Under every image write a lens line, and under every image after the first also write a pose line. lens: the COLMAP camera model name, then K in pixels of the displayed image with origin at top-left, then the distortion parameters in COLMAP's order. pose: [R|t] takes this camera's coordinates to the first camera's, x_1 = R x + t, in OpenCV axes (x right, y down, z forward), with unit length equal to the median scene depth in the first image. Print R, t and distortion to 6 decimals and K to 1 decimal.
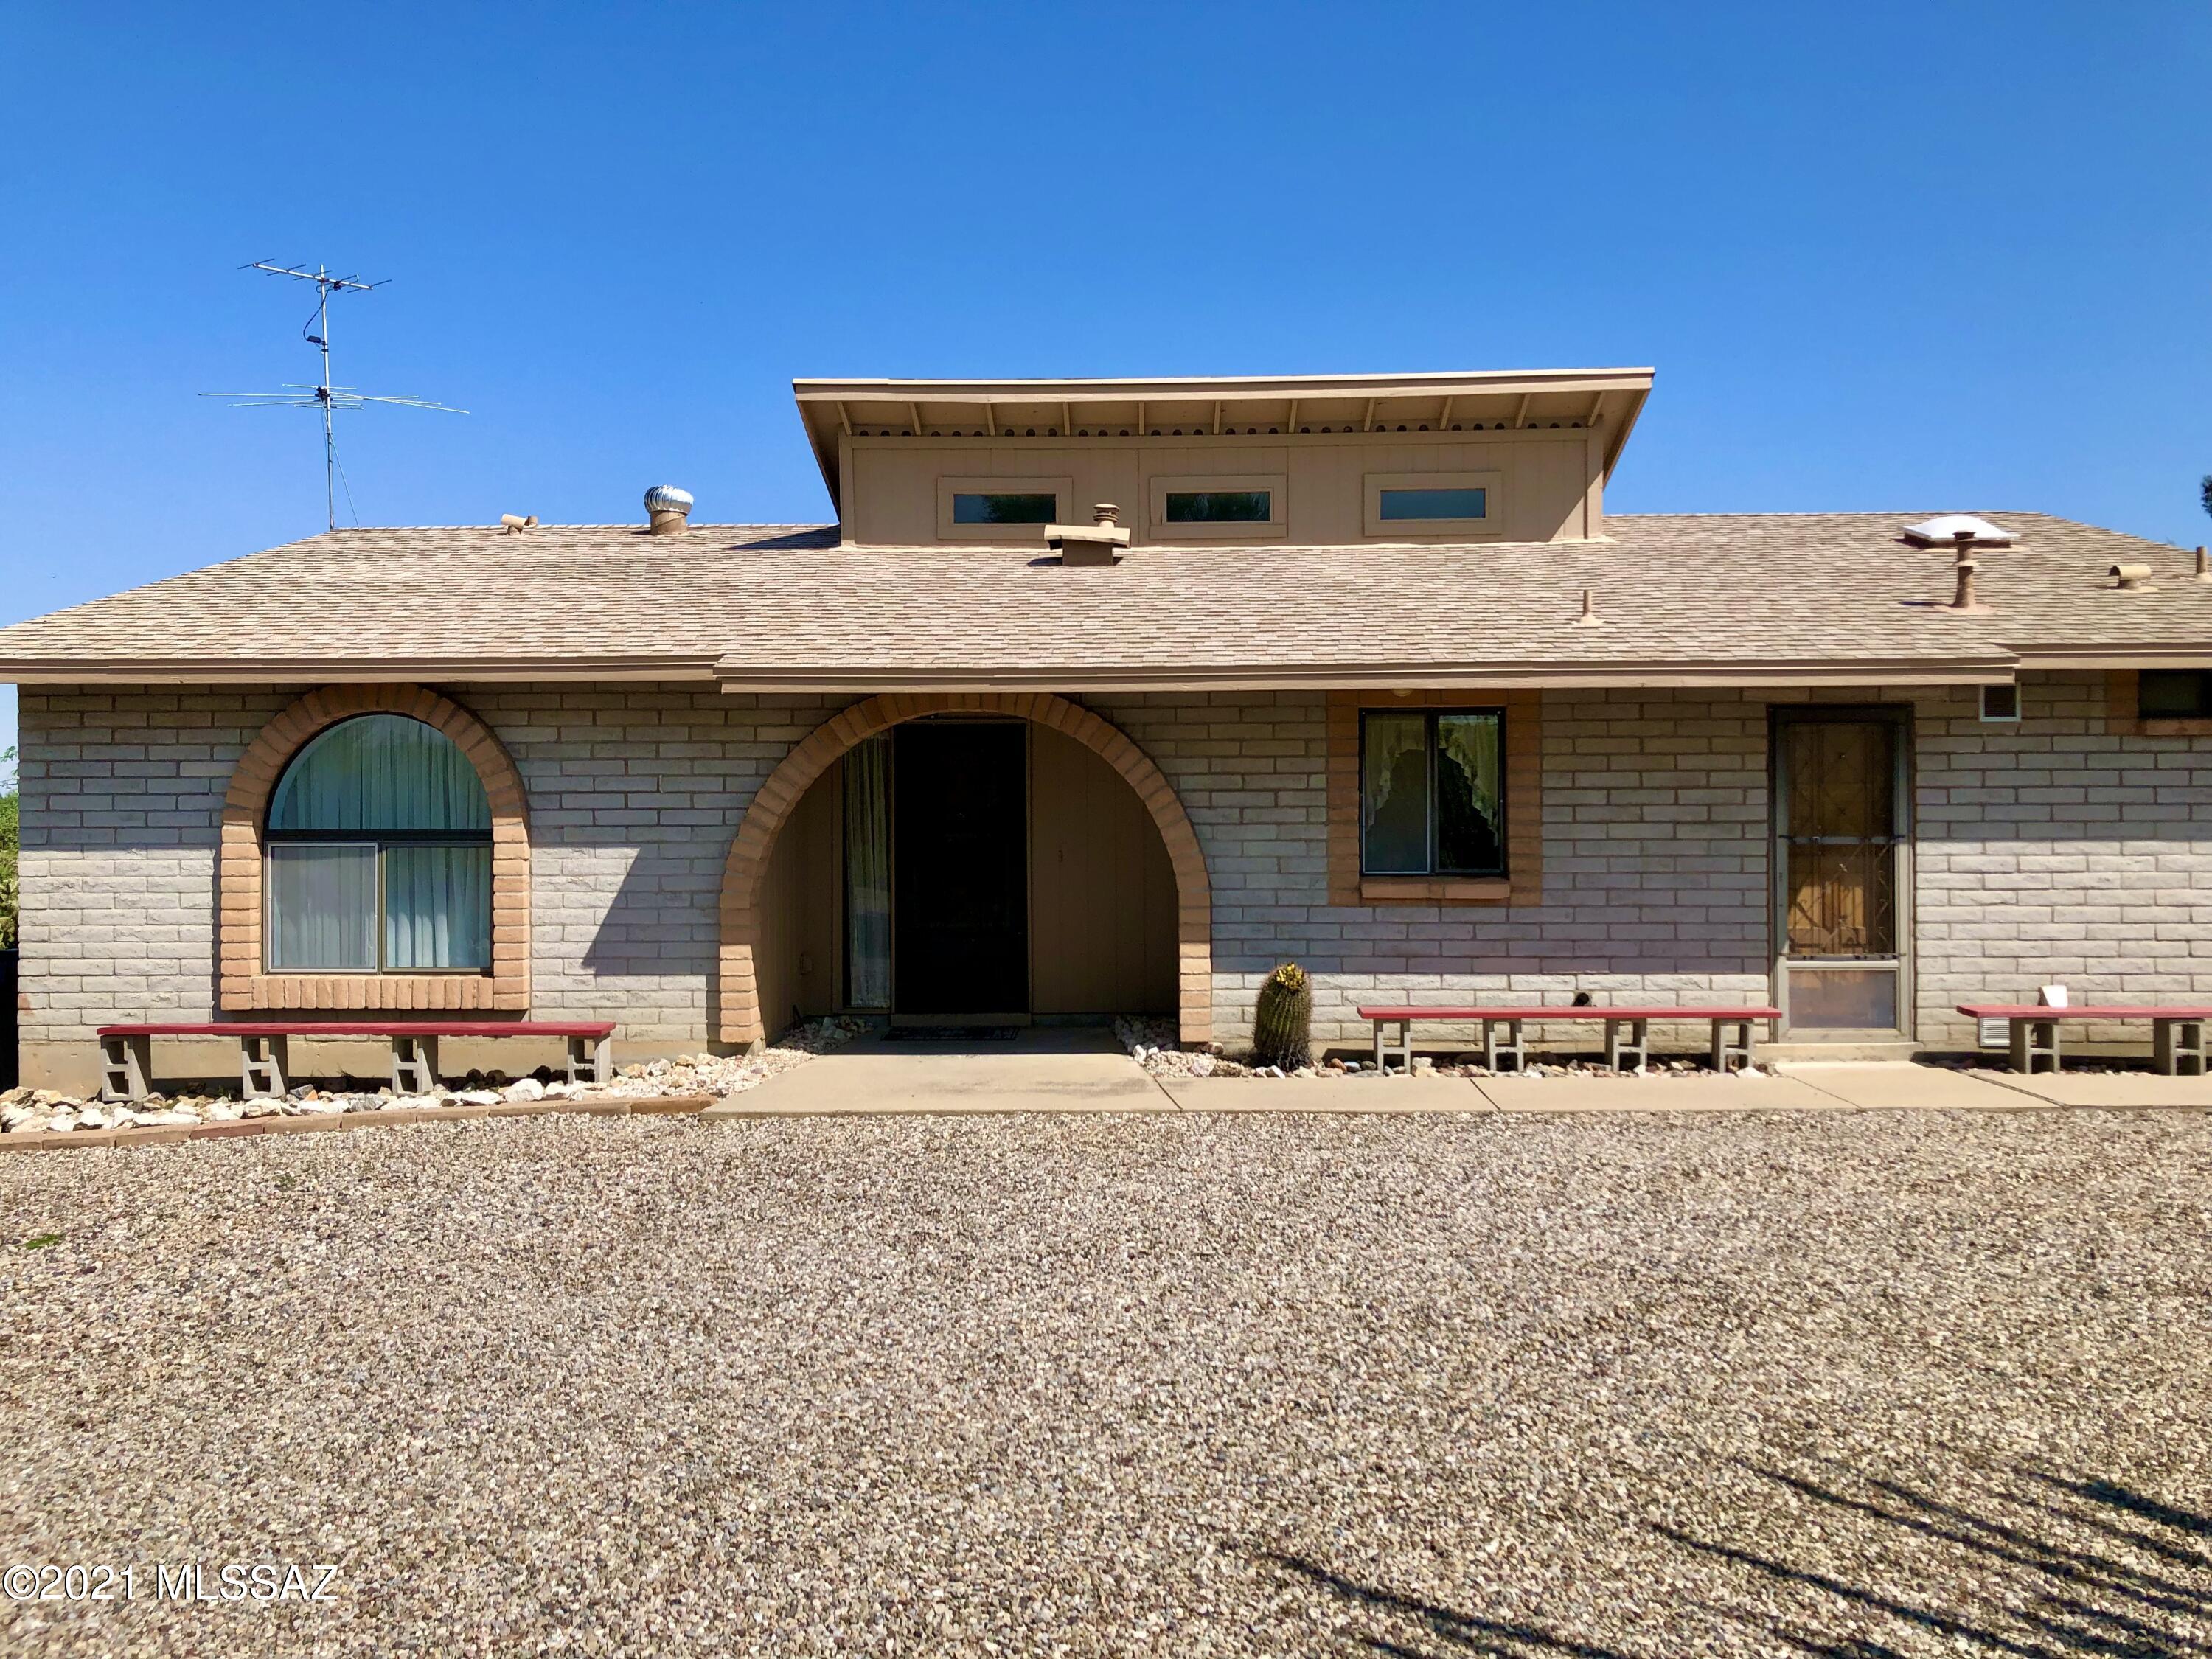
lens RADIAL K [[1808.5, 0, 1106.0], [0, 1808.5, 829.5], [0, 0, 1]] dist [0.007927, 0.003082]
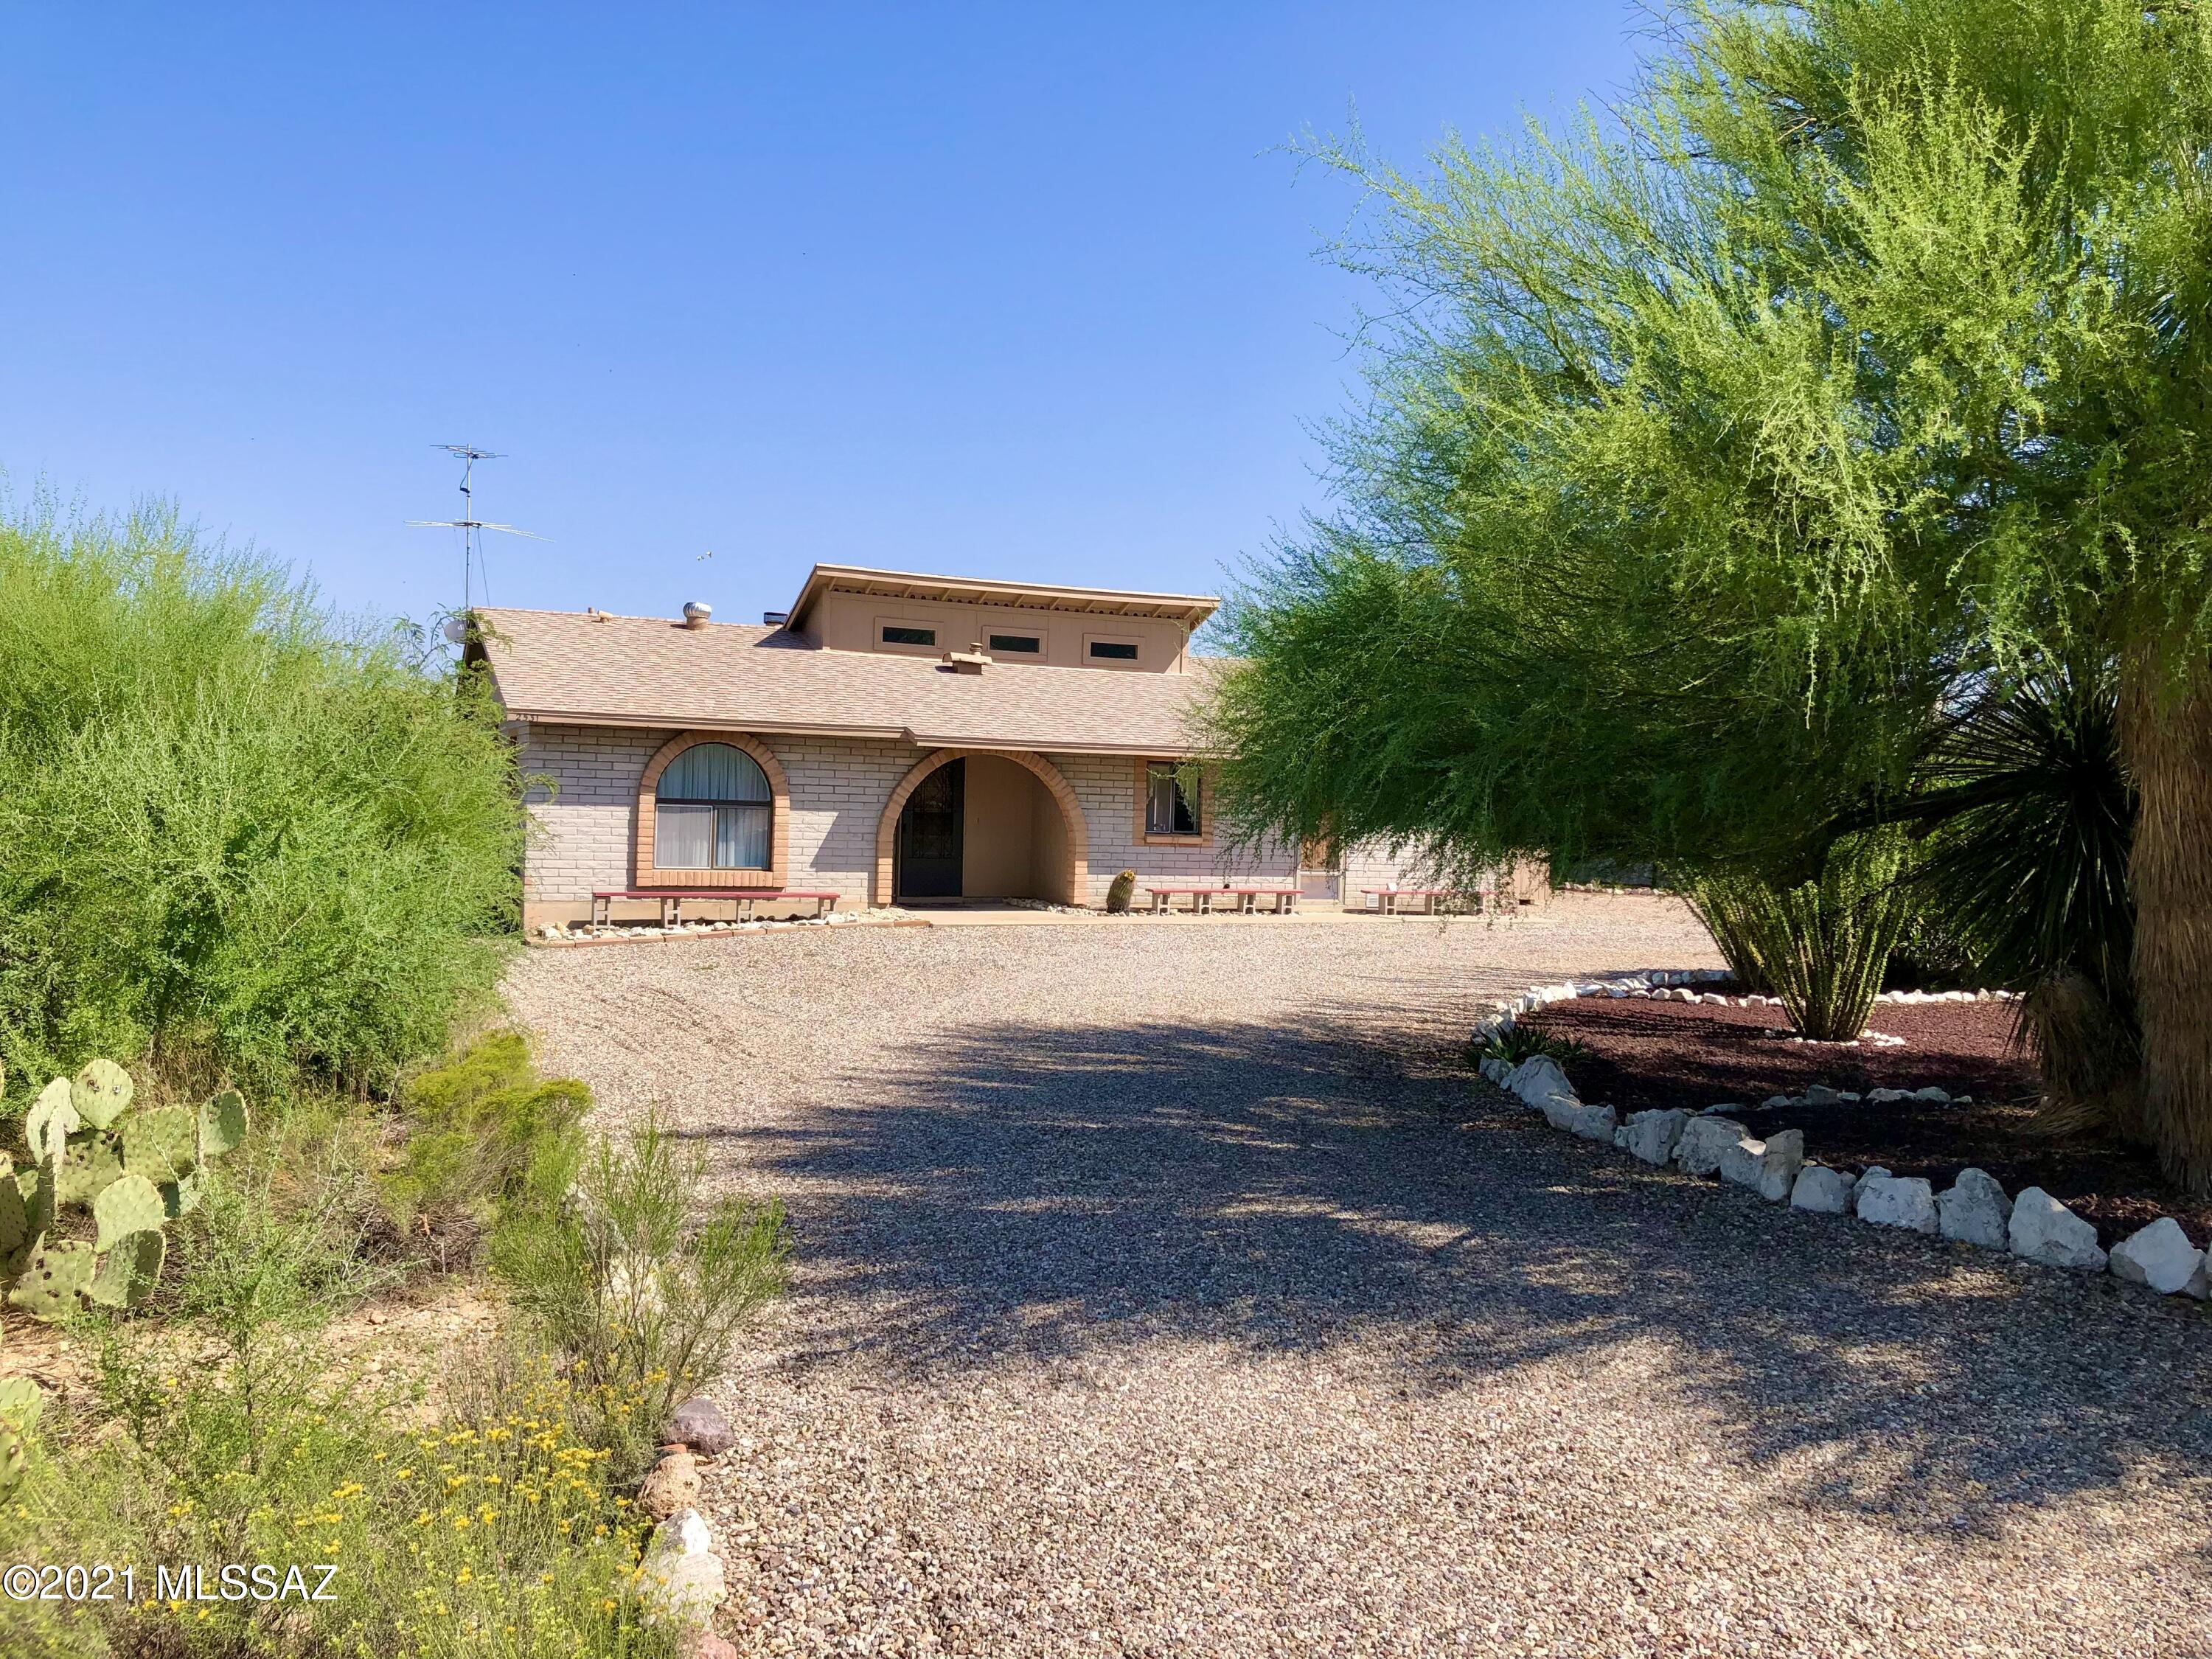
lens RADIAL K [[1808.5, 0, 1106.0], [0, 1808.5, 829.5], [0, 0, 1]] dist [0.007927, 0.003082]
pose [[0.897858, 0.024049, 0.439628, -0.915651], [-0.032928, 0.999379, 0.012579, -0.006325], [-0.439052, -0.025770, 0.898092, -1.054563]]
